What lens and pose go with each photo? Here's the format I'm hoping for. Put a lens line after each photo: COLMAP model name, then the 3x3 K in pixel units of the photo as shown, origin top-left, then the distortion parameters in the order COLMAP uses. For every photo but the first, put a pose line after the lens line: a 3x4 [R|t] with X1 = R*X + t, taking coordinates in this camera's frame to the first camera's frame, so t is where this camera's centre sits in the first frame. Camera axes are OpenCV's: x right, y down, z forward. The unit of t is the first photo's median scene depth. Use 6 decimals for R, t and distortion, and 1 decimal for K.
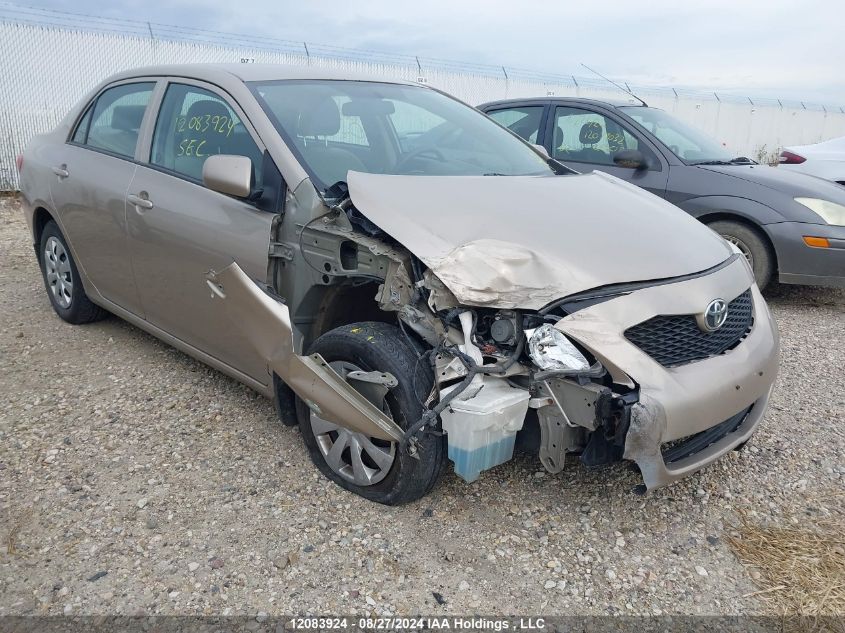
lens RADIAL K [[652.9, 0, 422.5], [0, 652.9, 316.5], [0, 0, 1]] dist [0.006818, -0.008368]
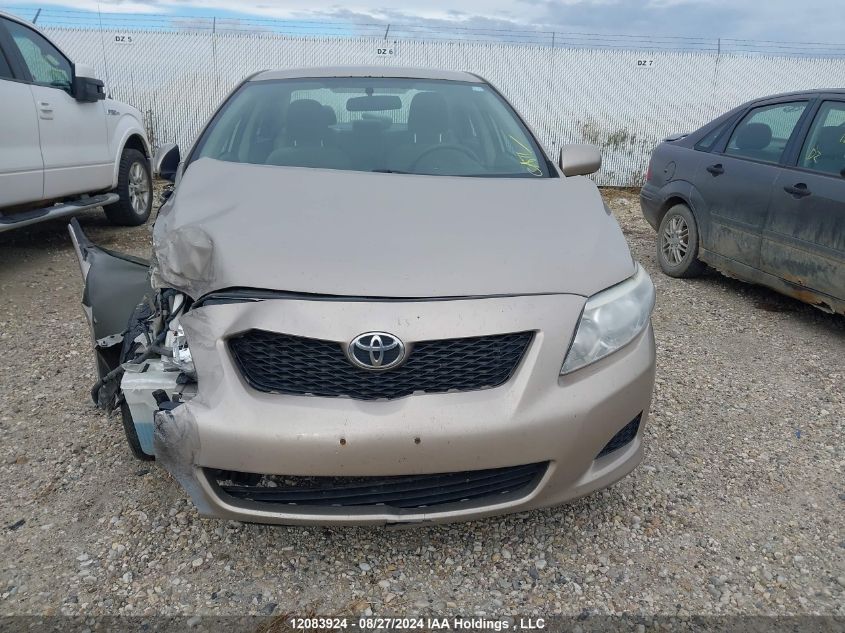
lens RADIAL K [[644.7, 0, 422.5], [0, 644.7, 316.5], [0, 0, 1]] dist [-0.000045, -0.000411]
pose [[0.773542, 0.182720, -0.606833, 1.011834], [-0.185032, 0.980930, 0.059499, -0.106432], [0.606132, 0.066259, 0.792599, 0.434941]]
